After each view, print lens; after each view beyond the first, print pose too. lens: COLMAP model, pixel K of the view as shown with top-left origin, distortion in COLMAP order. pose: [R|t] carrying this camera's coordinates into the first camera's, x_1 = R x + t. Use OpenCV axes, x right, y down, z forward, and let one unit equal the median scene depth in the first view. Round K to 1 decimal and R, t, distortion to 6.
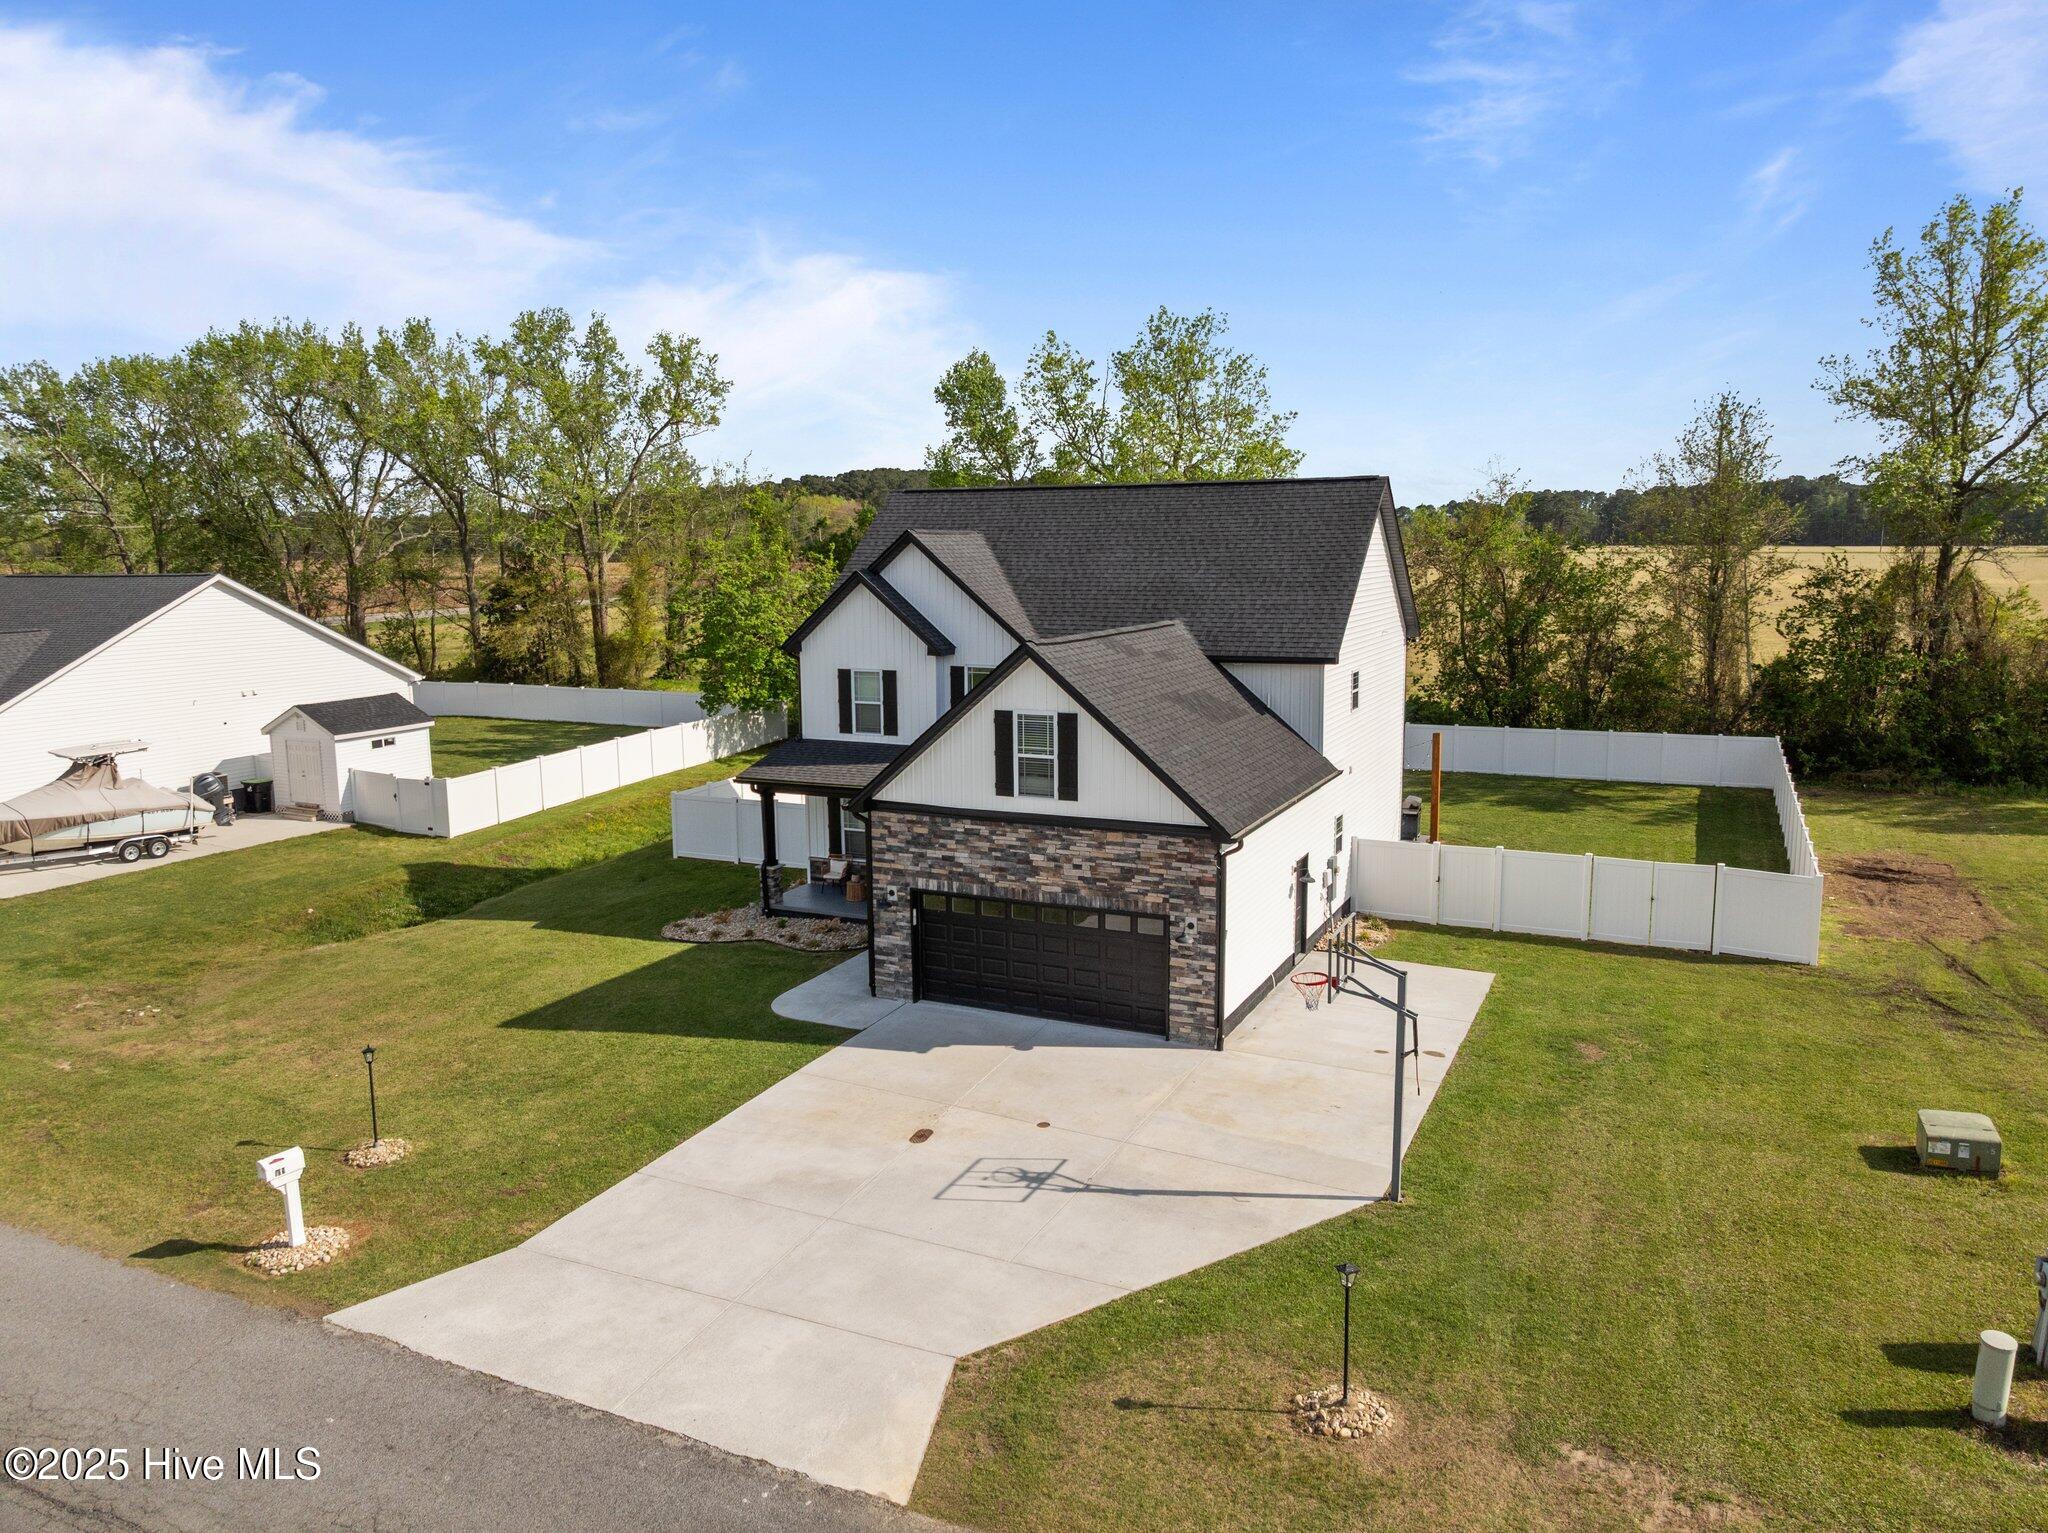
lens RADIAL K [[1410.2, 0, 1036.4], [0, 1410.2, 770.4], [0, 0, 1]] dist [0.006557, -0.064594]
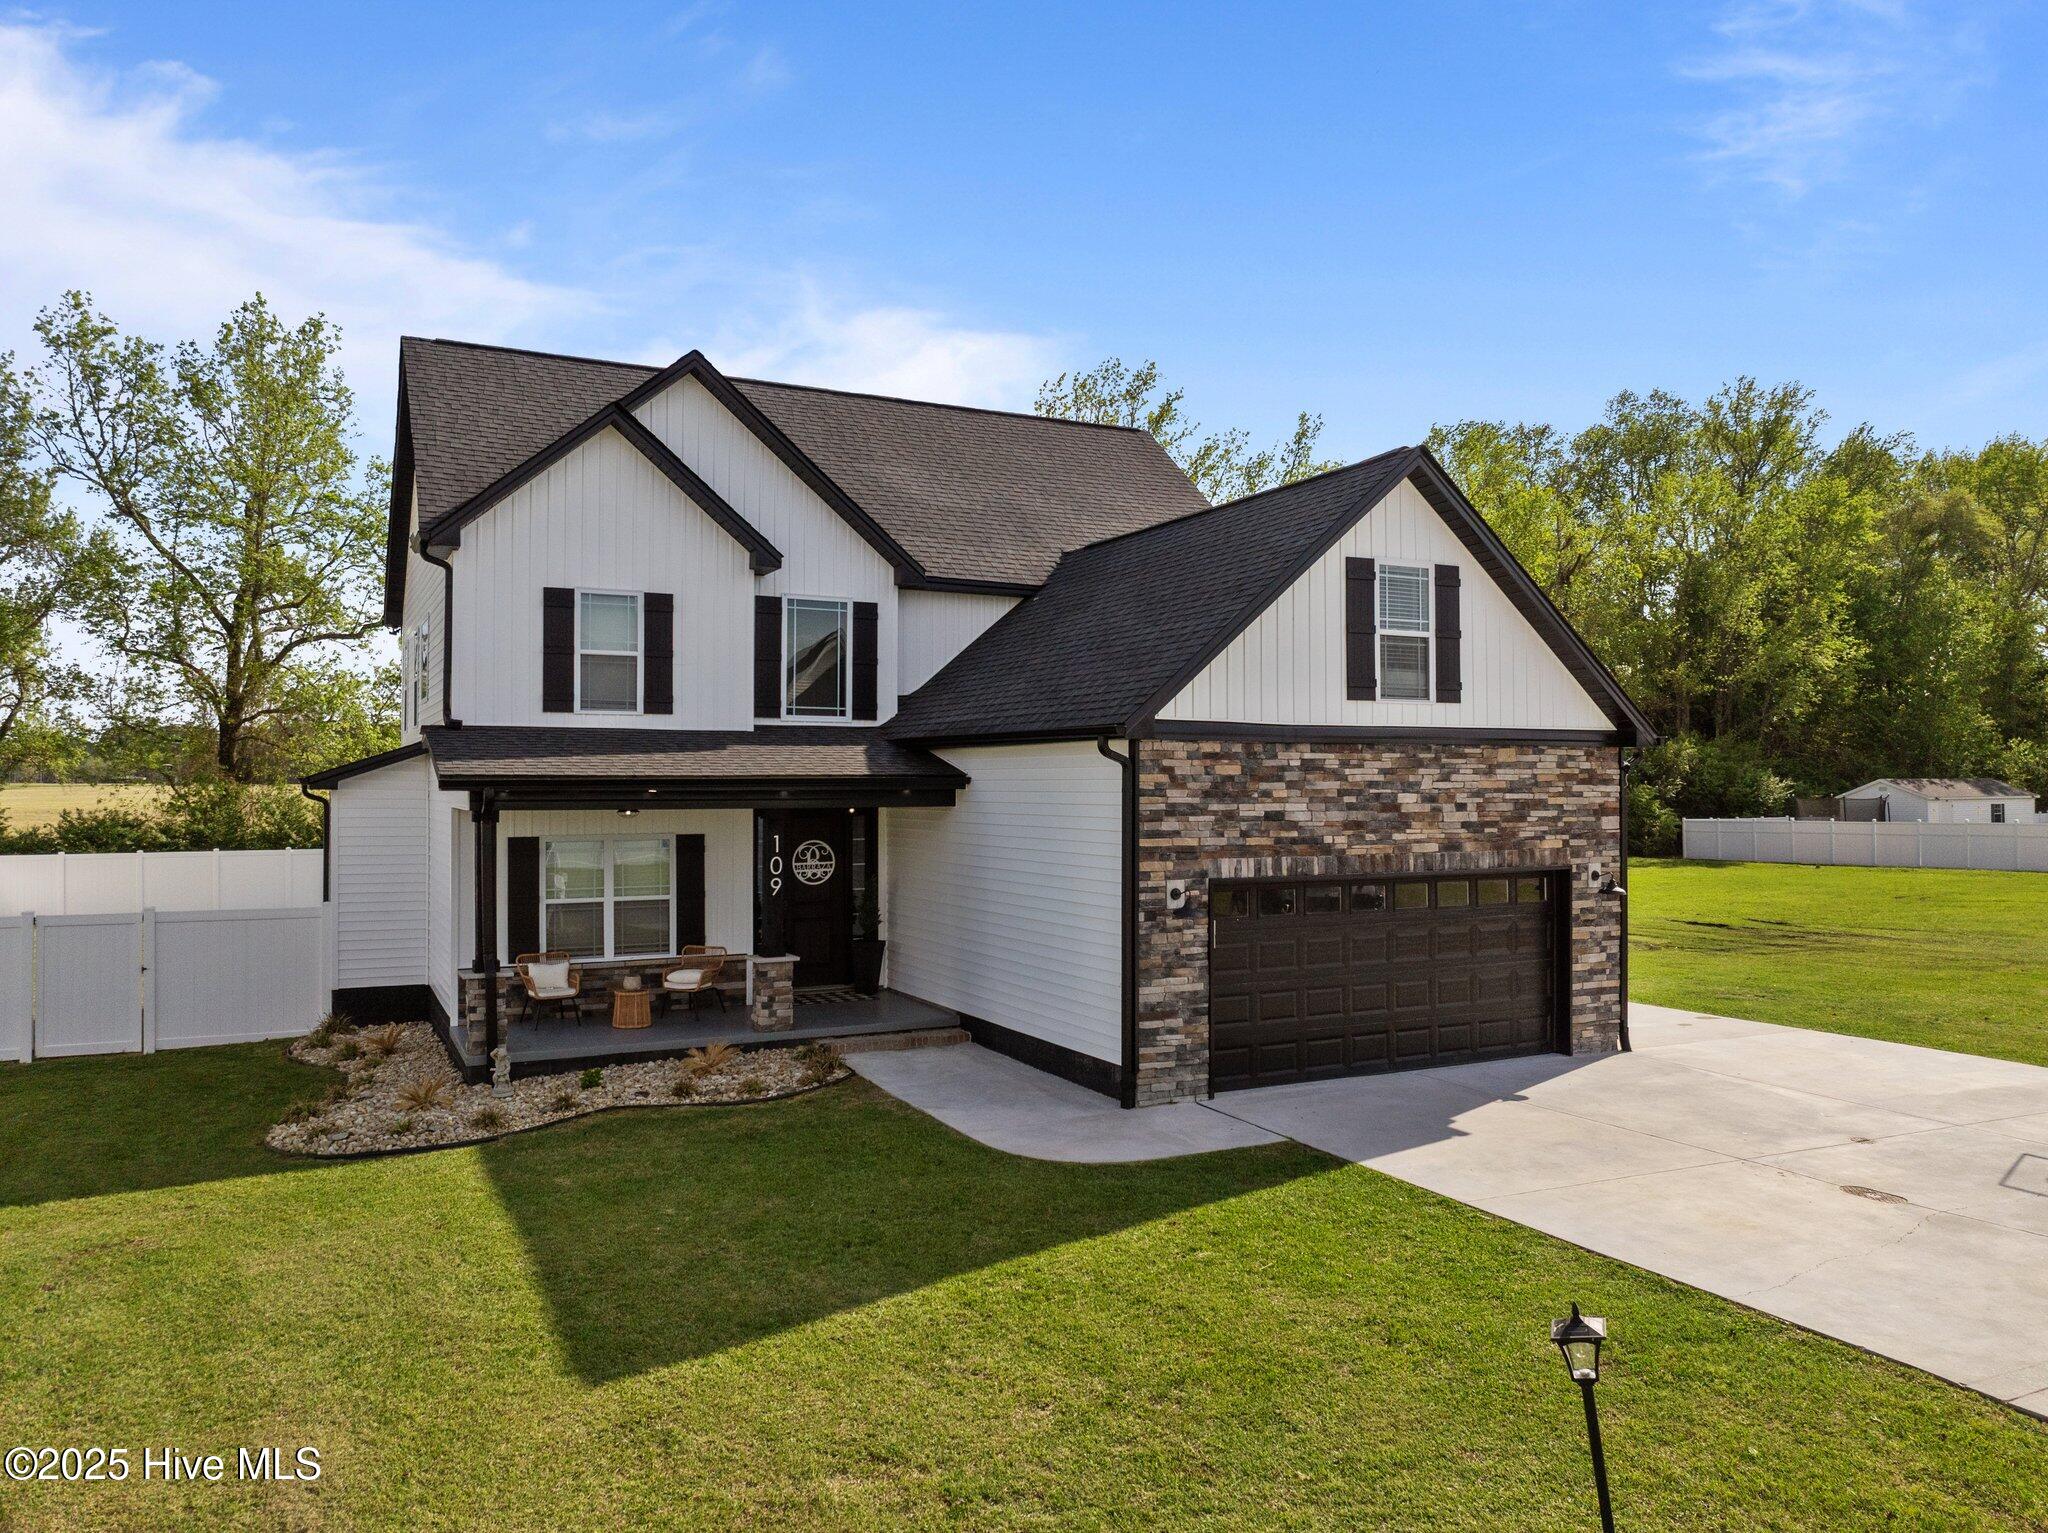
lens RADIAL K [[1431.5, 0, 1024.0], [0, 1431.5, 766.5], [0, 0, 1]] dist [-0.031810, -0.001014]
pose [[0.619910, 0.017267, 0.784483, -0.585391], [0.118197, 0.986296, -0.115110, 0.098524], [-0.775720, 0.164081, 0.609373, 0.734783]]
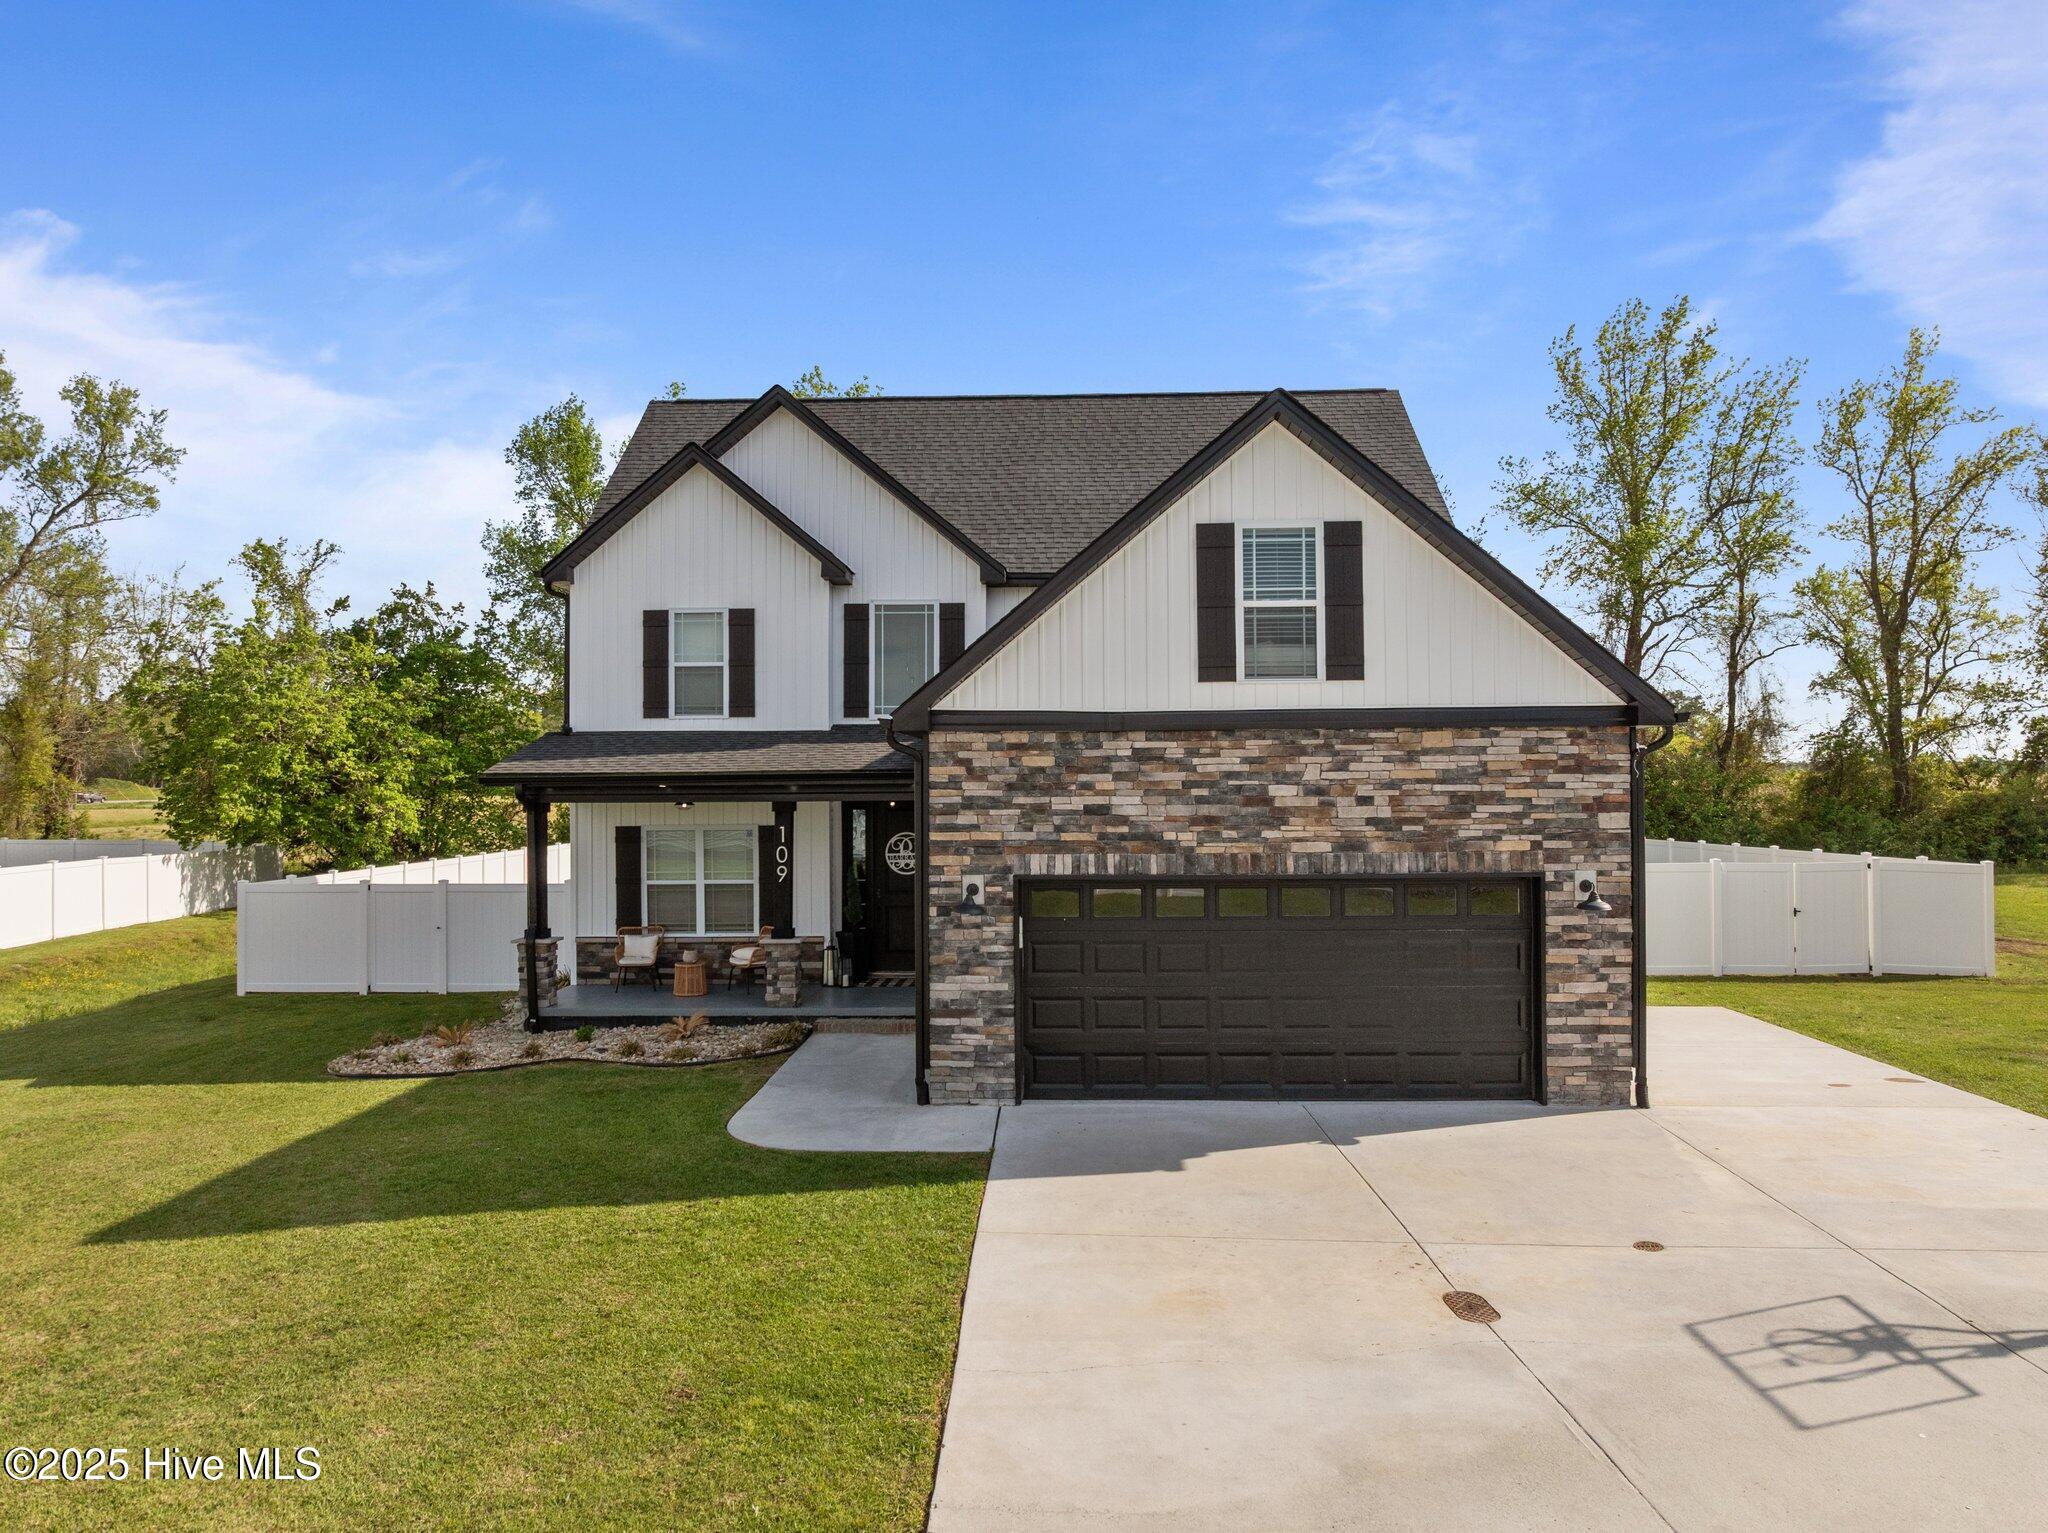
lens RADIAL K [[1430.7, 0, 1024.0], [0, 1430.7, 766.5], [0, 0, 1]] dist [-0.030586, -0.003651]
pose [[0.921359, 0.006282, 0.388662, -0.301096], [0.060101, 0.985543, -0.158405, 0.131666], [-0.384039, 0.169307, 0.907662, 0.528014]]
